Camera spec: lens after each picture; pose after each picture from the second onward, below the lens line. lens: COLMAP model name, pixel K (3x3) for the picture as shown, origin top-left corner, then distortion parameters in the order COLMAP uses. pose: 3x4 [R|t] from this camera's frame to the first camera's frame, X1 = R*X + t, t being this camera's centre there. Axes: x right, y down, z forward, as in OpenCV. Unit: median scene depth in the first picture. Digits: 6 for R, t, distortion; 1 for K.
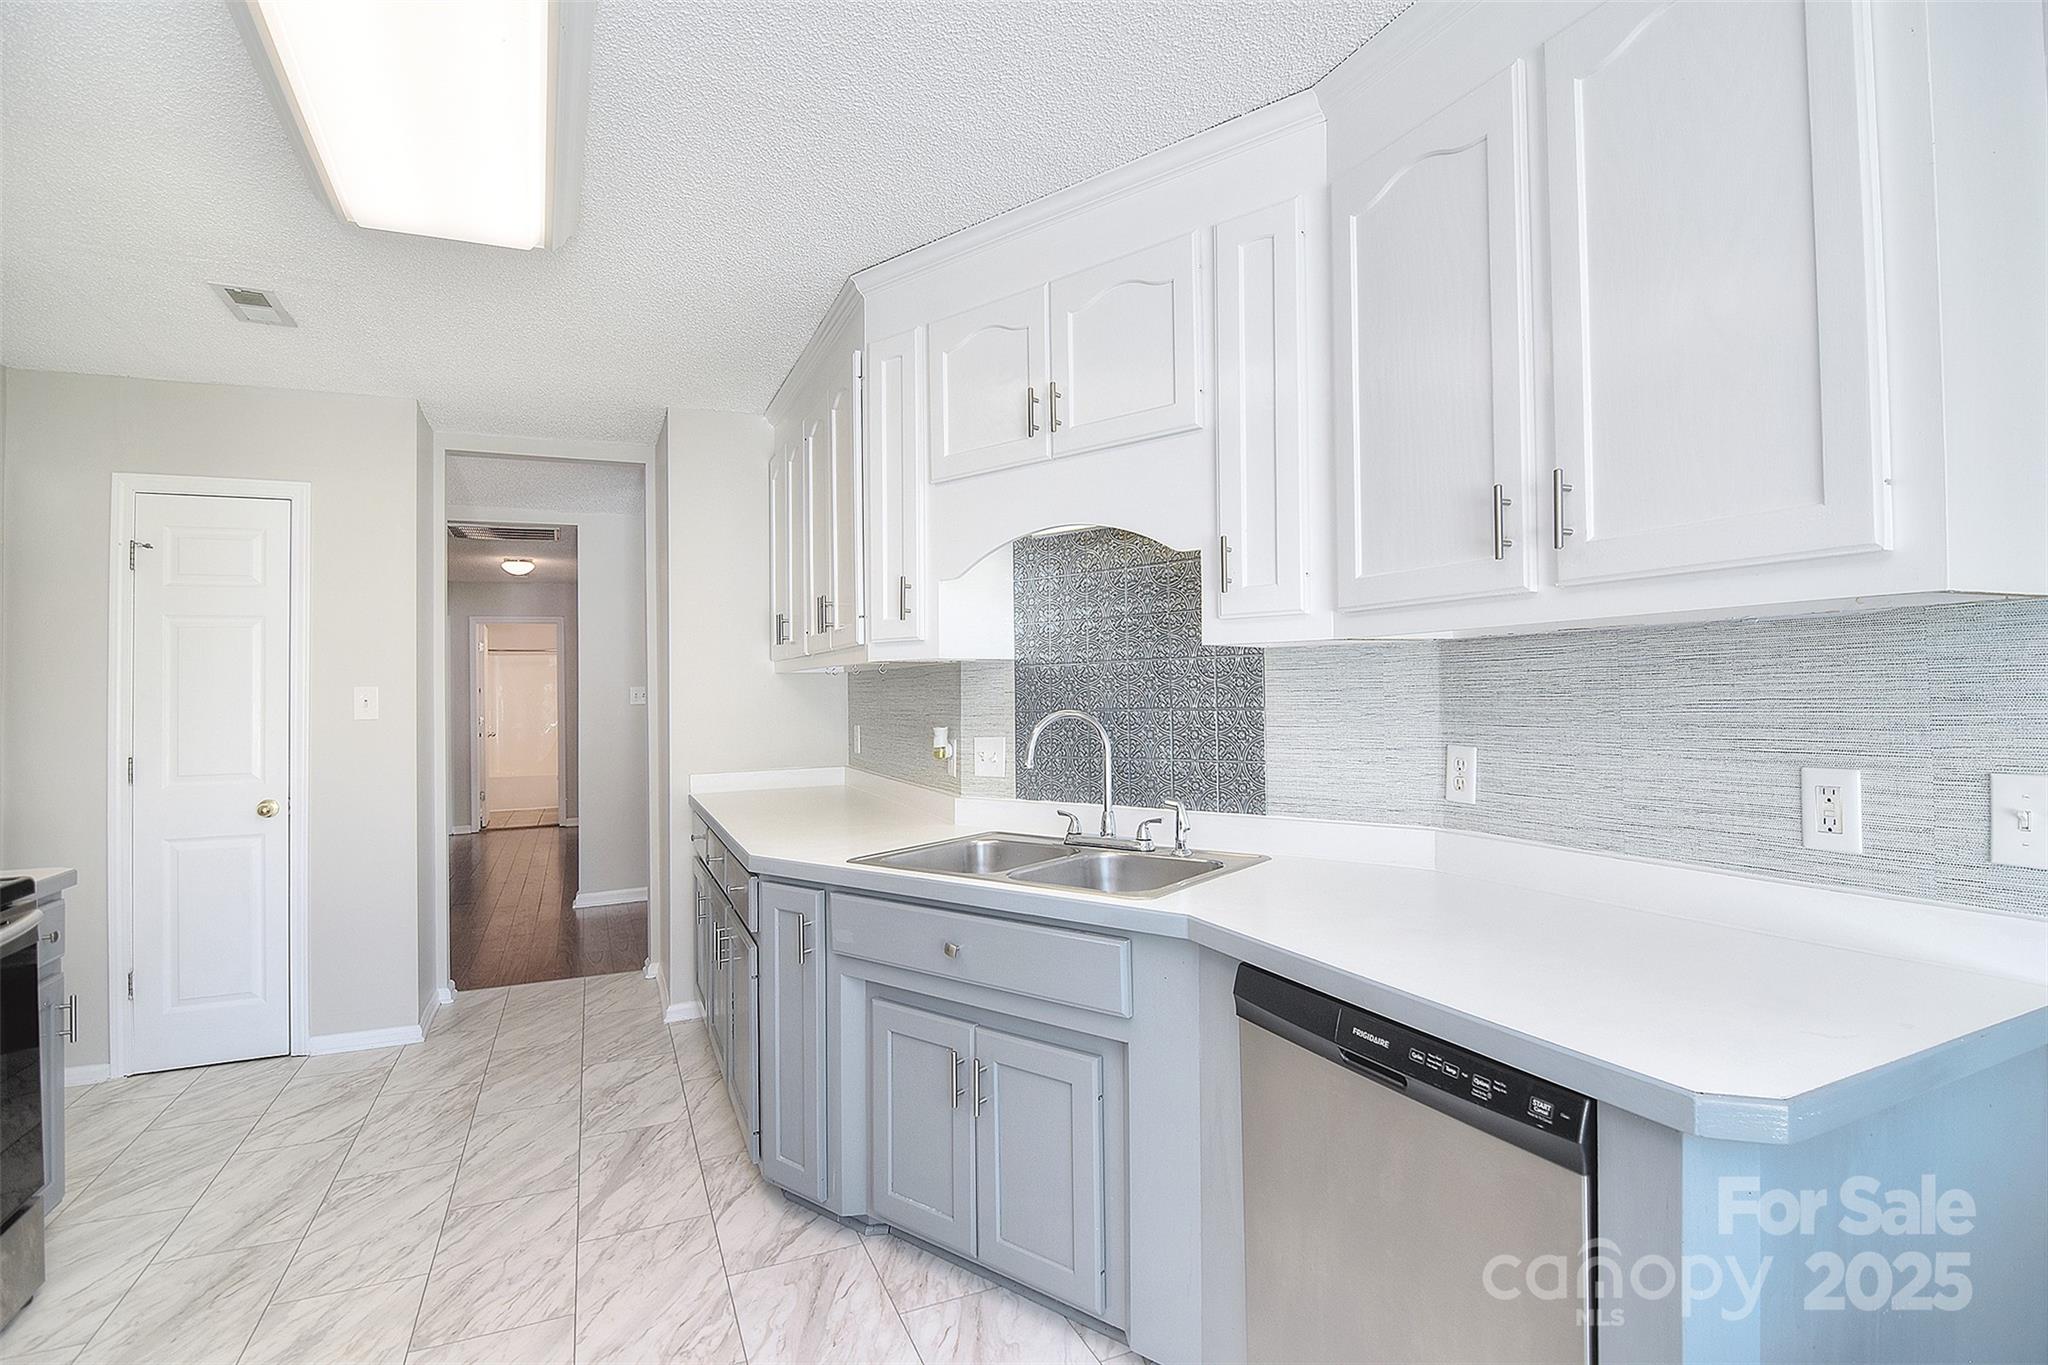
lens RADIAL K [[992.1, 0, 1016.0], [0, 992.1, 675.3], [0, 0, 1]] dist [-0.001801, -0.009258]
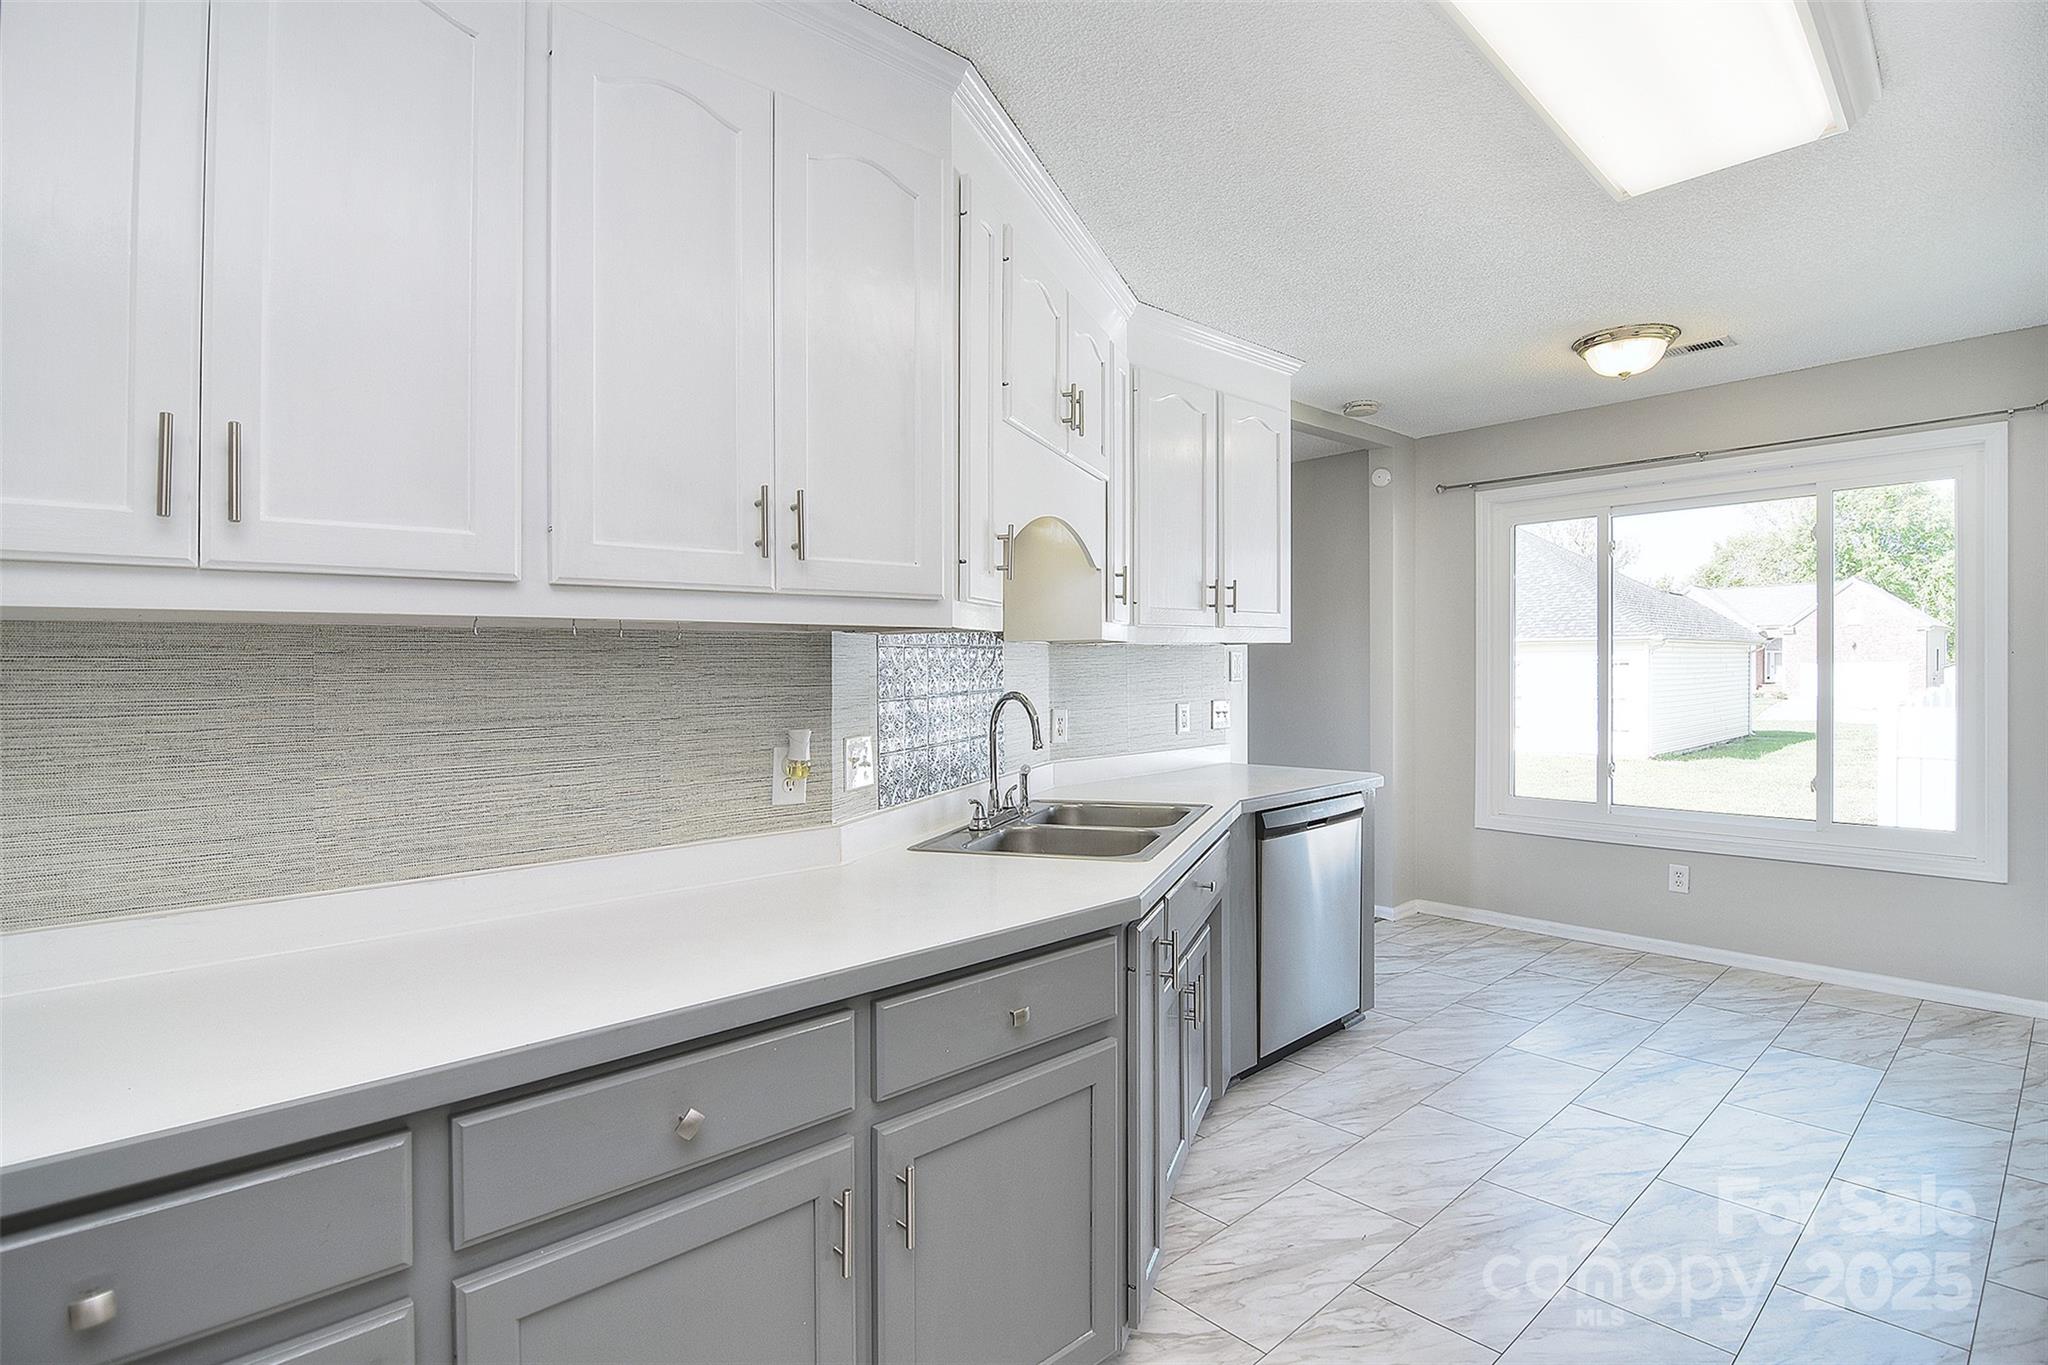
lens RADIAL K [[992.1, 0, 1056.4], [0, 992.1, 663.5], [0, 0, 1]] dist [-0.001801, -0.009258]
pose [[-0.348510, 0.030209, 0.936818, -0.841755], [0.006122, 0.999533, -0.029954, 0.033168], [-0.937285, -0.004704, -0.348532, 1.187201]]
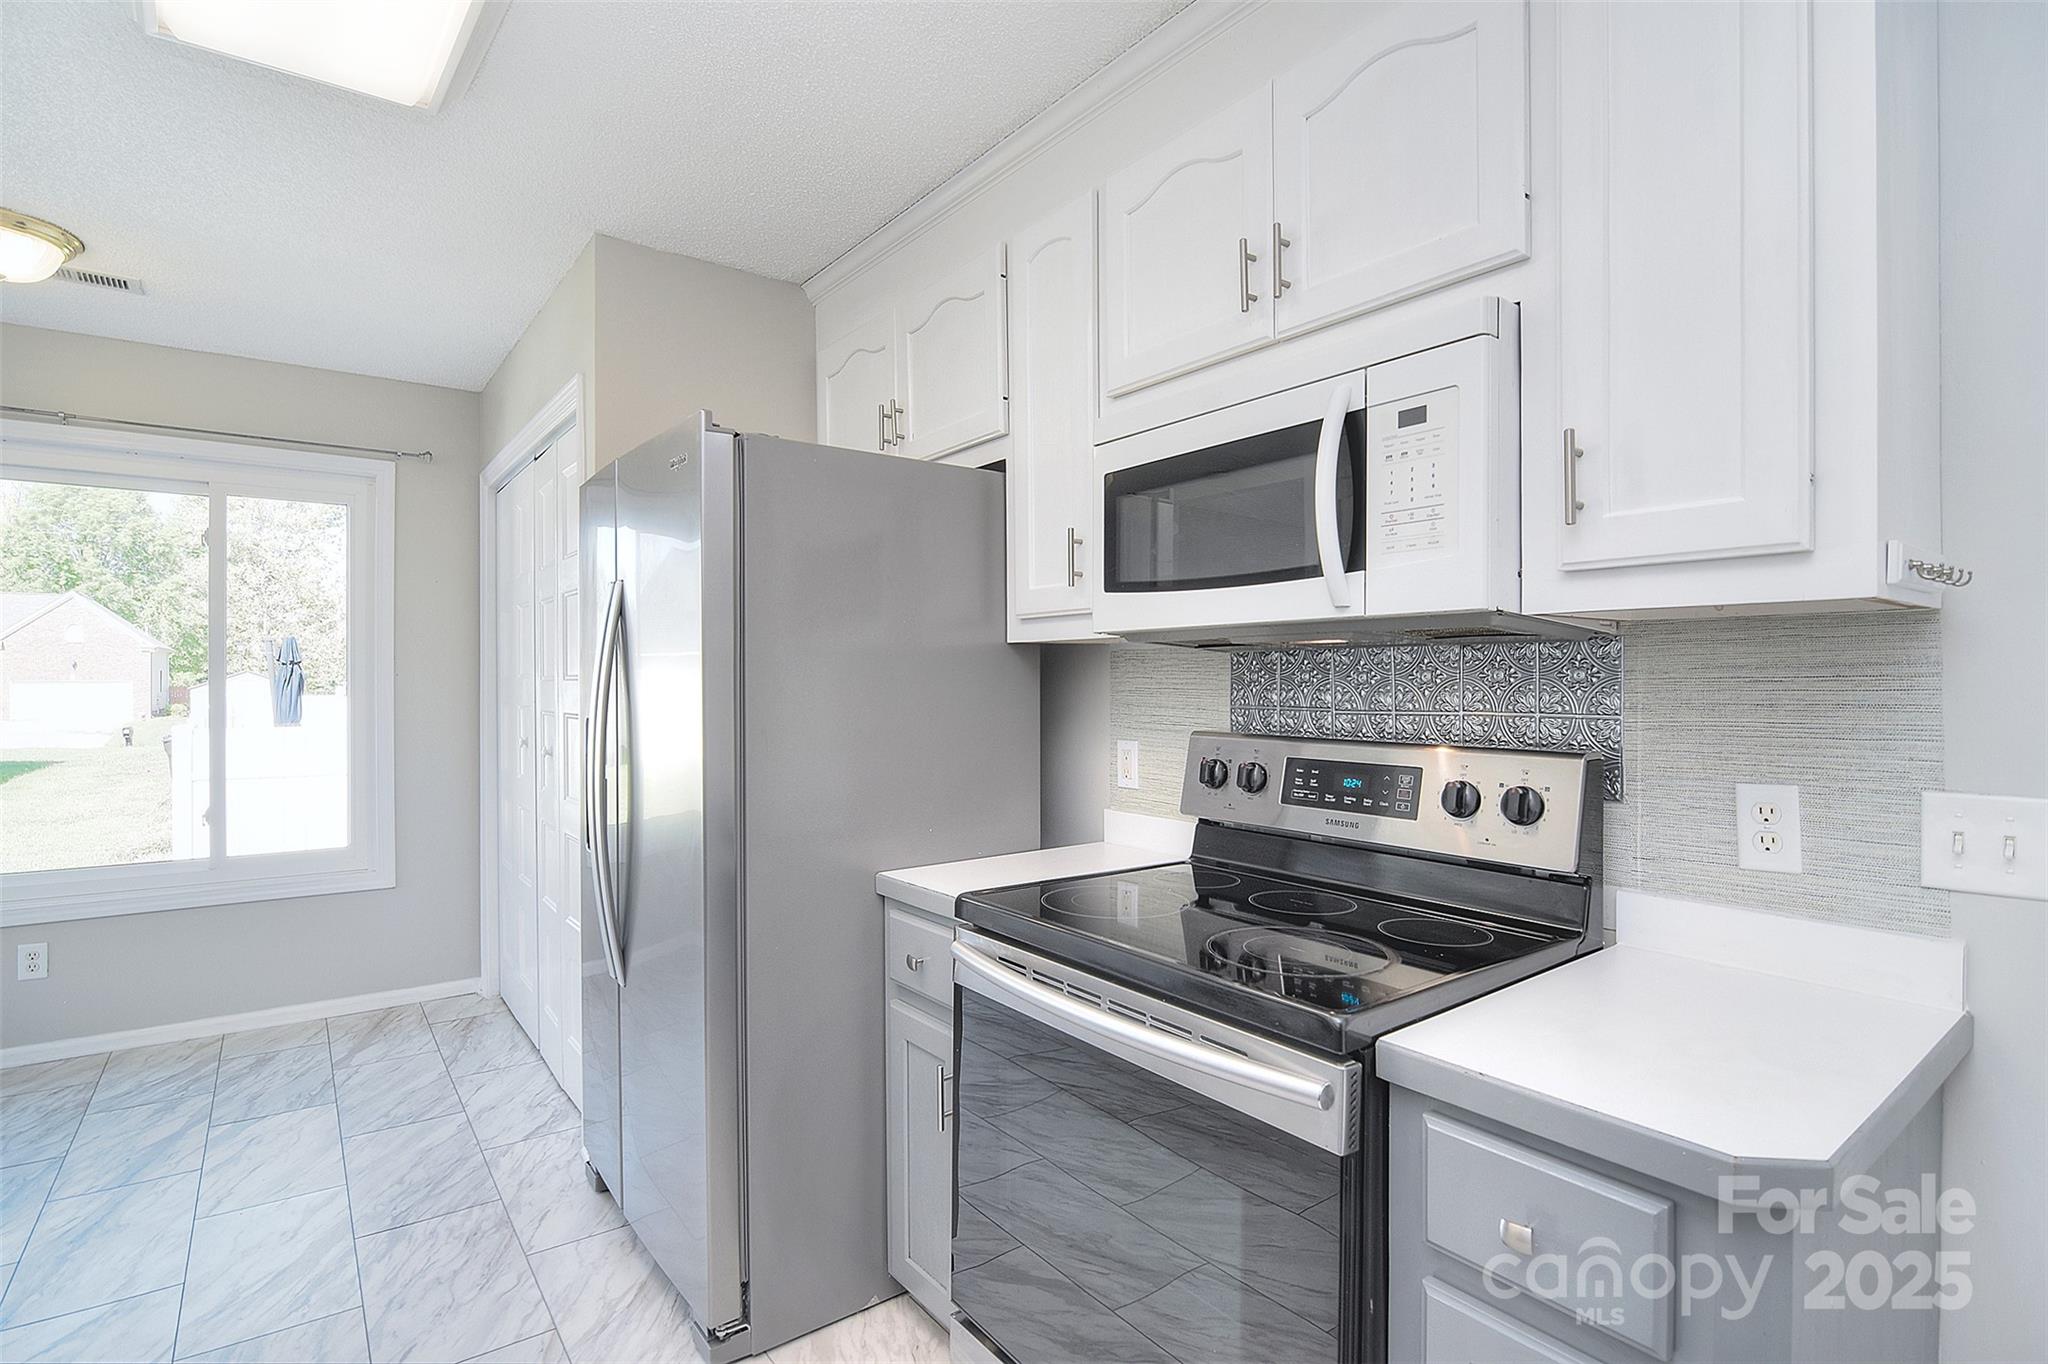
lens RADIAL K [[992.1, 0, 1025.5], [0, 992.1, 690.2], [0, 0, 1]] dist [-0.001801, -0.009258]
pose [[-0.972060, 0.019070, -0.233956, -0.562013], [0.019996, 0.999799, -0.001590, 0.030416], [0.233879, -0.006224, -0.972246, 1.144354]]
